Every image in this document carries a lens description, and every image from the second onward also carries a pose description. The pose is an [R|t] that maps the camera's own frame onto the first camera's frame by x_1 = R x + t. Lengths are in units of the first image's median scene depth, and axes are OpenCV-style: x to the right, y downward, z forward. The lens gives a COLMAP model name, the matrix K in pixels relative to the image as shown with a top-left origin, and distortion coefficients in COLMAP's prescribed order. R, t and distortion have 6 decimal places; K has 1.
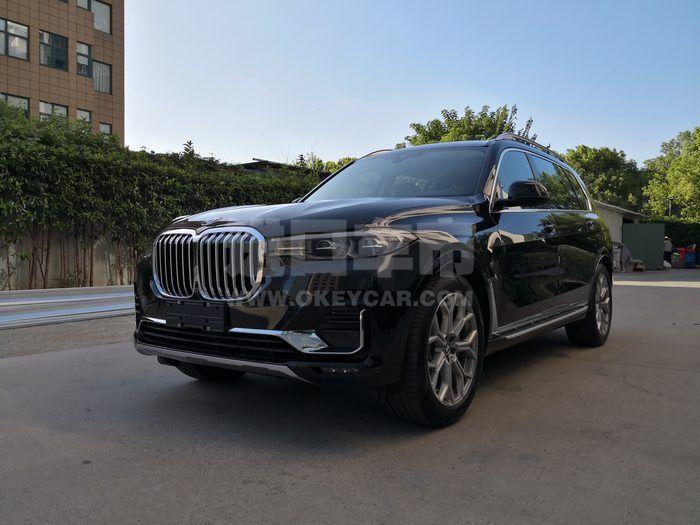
lens RADIAL K [[567.1, 0, 350.0], [0, 567.1, 262.5], [0, 0, 1]] dist [-0.015287, -0.010251]
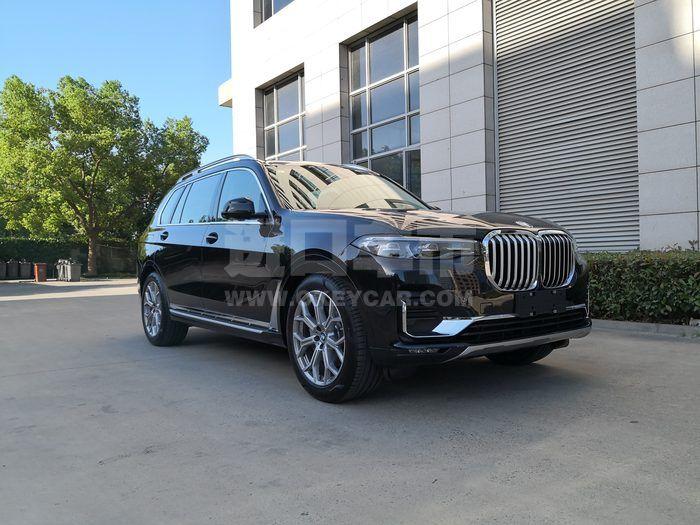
lens RADIAL K [[567.1, 0, 350.0], [0, 567.1, 262.5], [0, 0, 1]] dist [-0.015287, -0.010251]
pose [[0.281469, 0.002177, 0.959568, -1.464800], [0.030031, 0.999488, -0.011076, 0.009449], [-0.959100, 0.031934, 0.281259, 1.009865]]
